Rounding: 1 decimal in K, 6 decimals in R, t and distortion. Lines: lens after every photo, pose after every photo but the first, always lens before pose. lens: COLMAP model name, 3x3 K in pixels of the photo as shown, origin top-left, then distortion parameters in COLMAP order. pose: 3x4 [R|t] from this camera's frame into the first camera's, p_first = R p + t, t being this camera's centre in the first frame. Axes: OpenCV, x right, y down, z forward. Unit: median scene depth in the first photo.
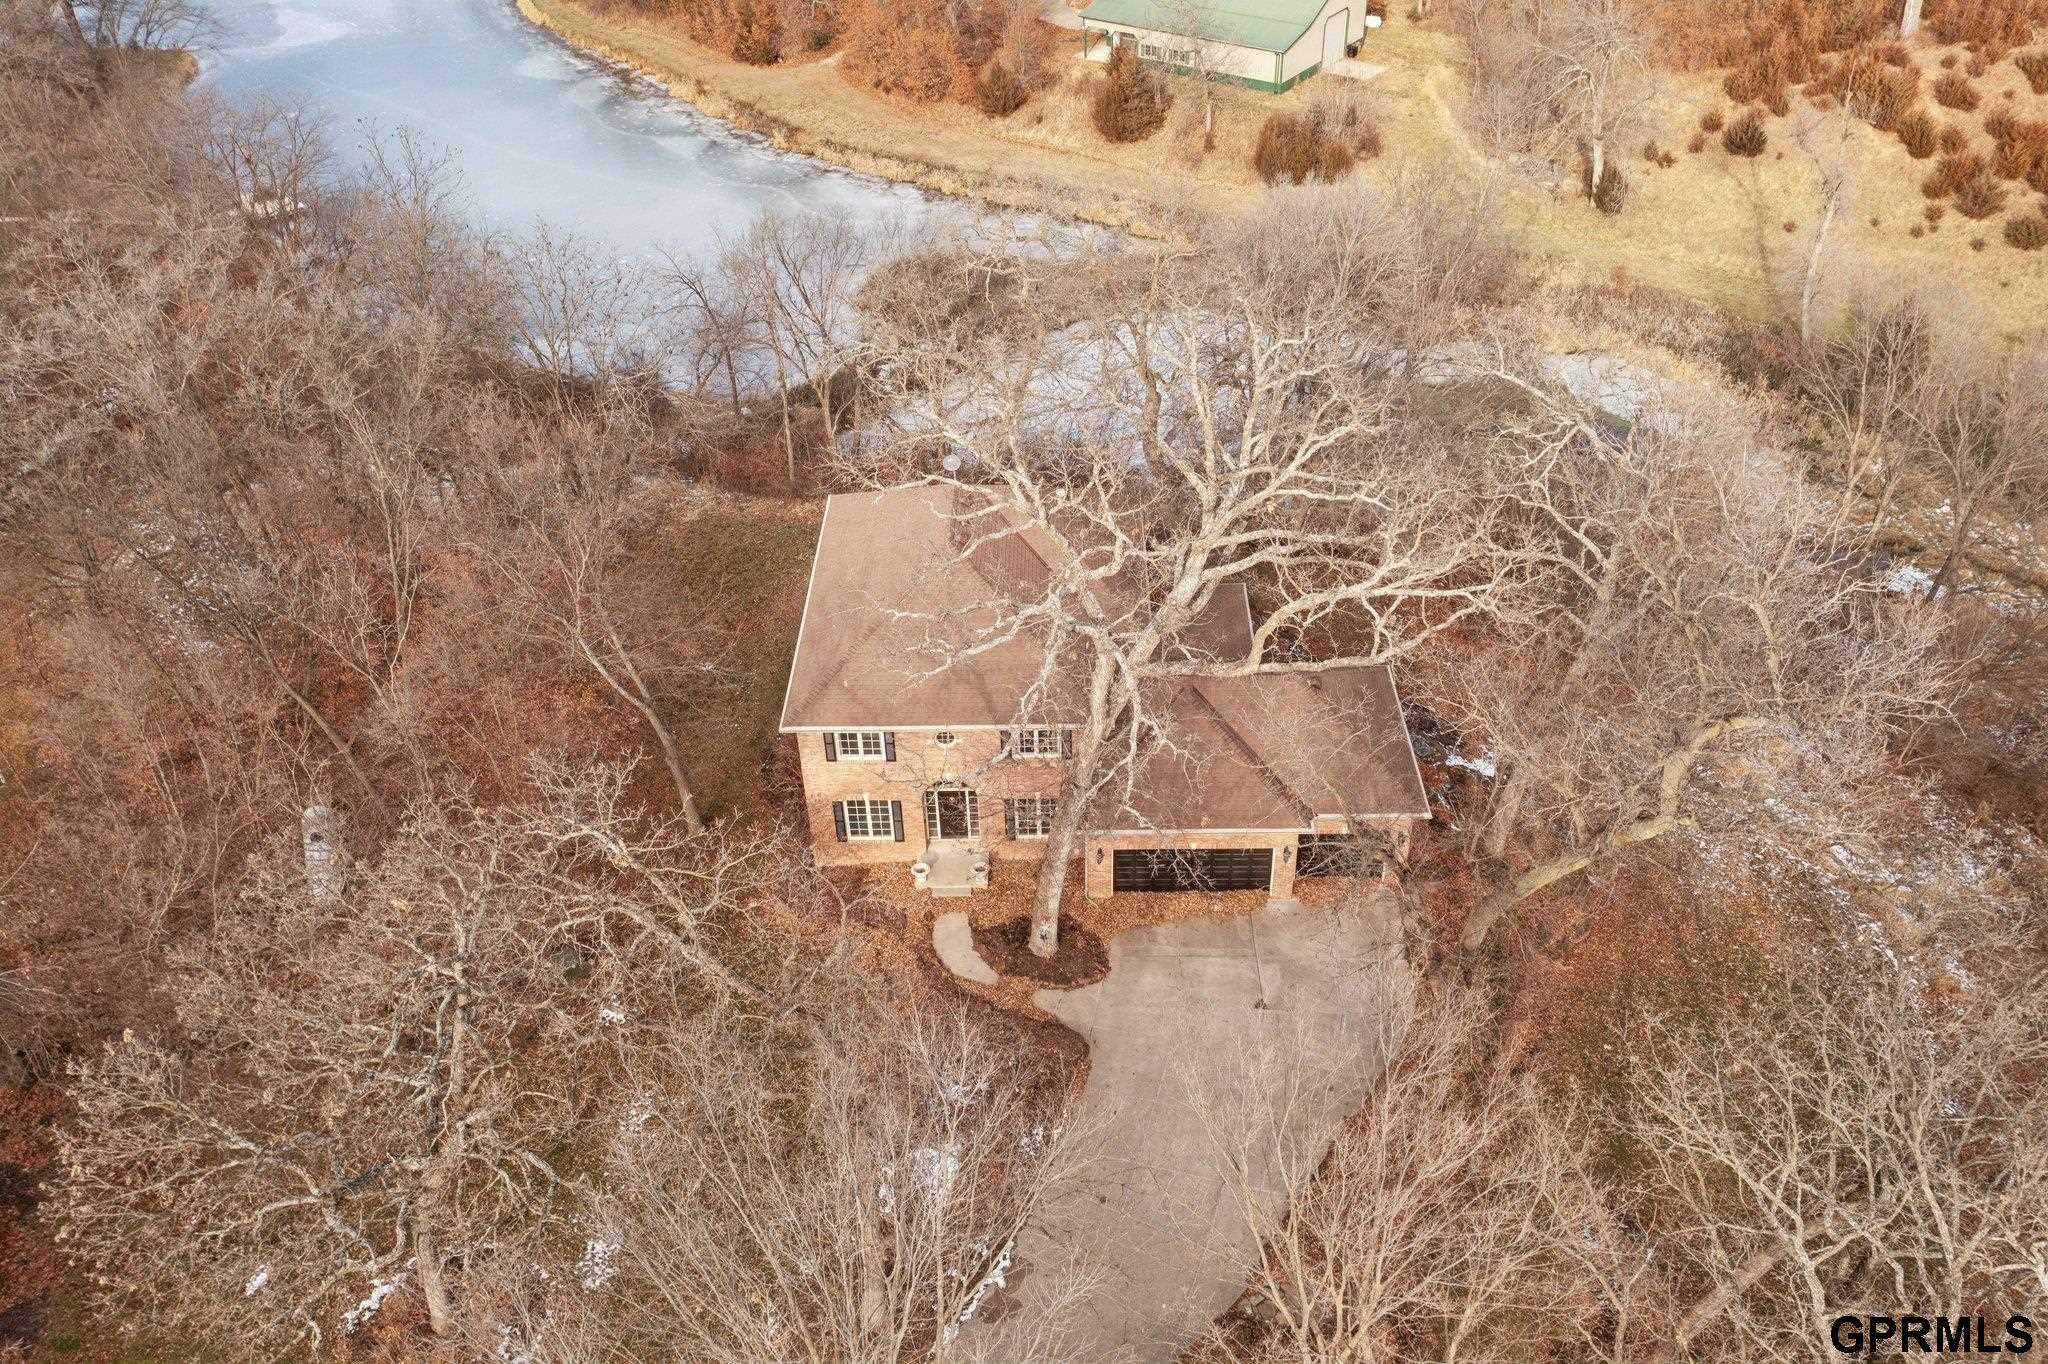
lens RADIAL K [[1593.9, 0, 1022.5], [0, 1593.9, 682.4], [0, 0, 1]] dist [0.008161, -0.001376]
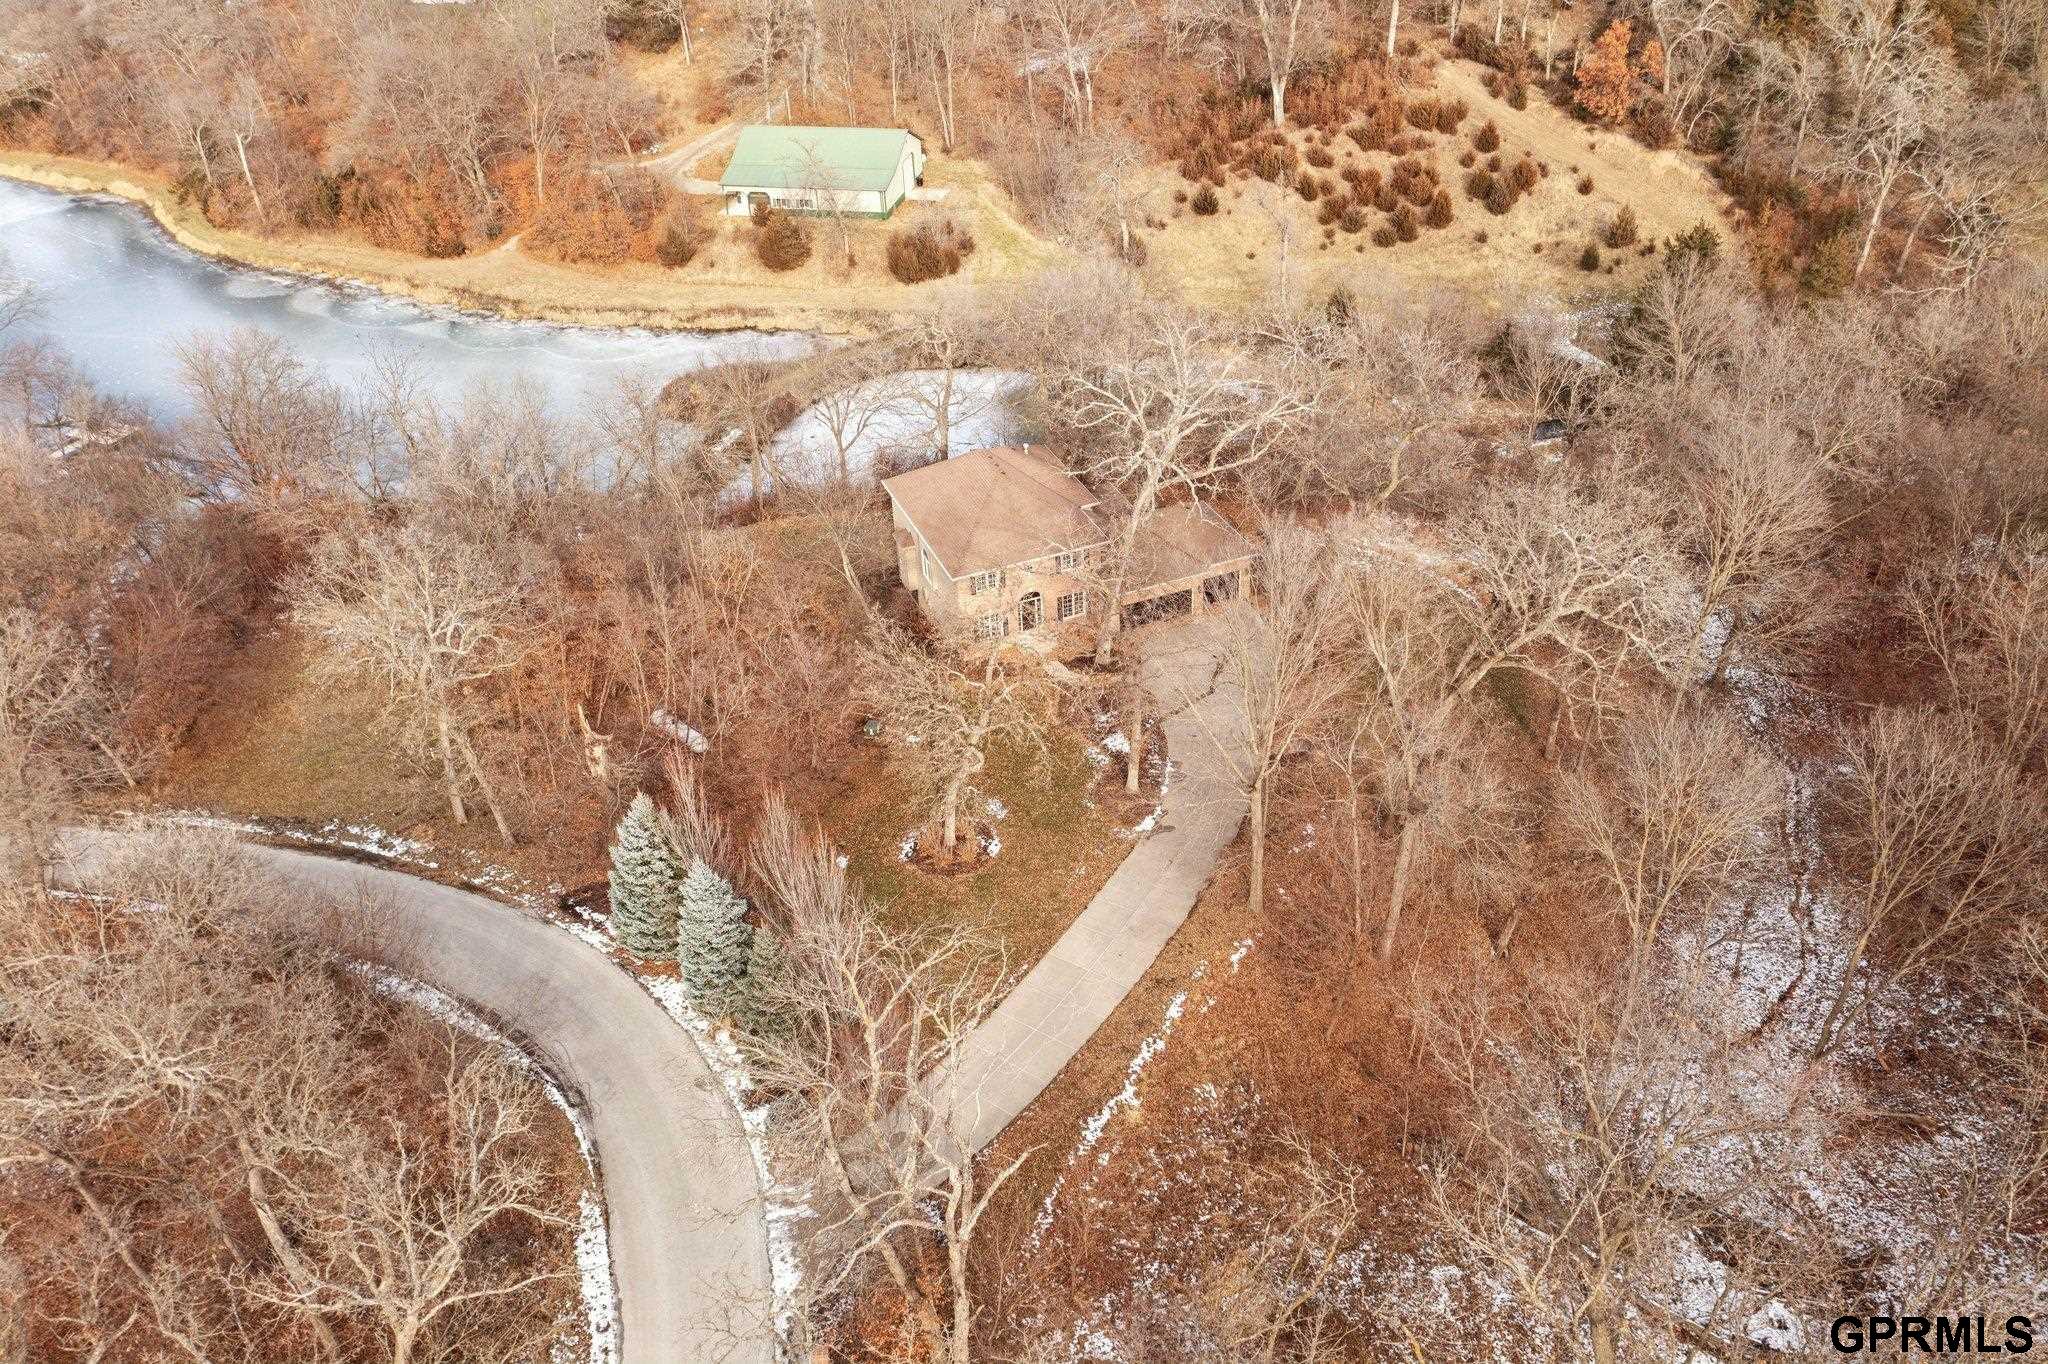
lens RADIAL K [[1593.9, 0, 1025.0], [0, 1593.9, 681.7], [0, 0, 1]] dist [0.008161, -0.001376]
pose [[0.920927, -0.234817, 0.311053, -0.273451], [0.253671, 0.967063, -0.020991, 0.082484], [-0.295879, 0.098236, 0.950161, -0.330249]]
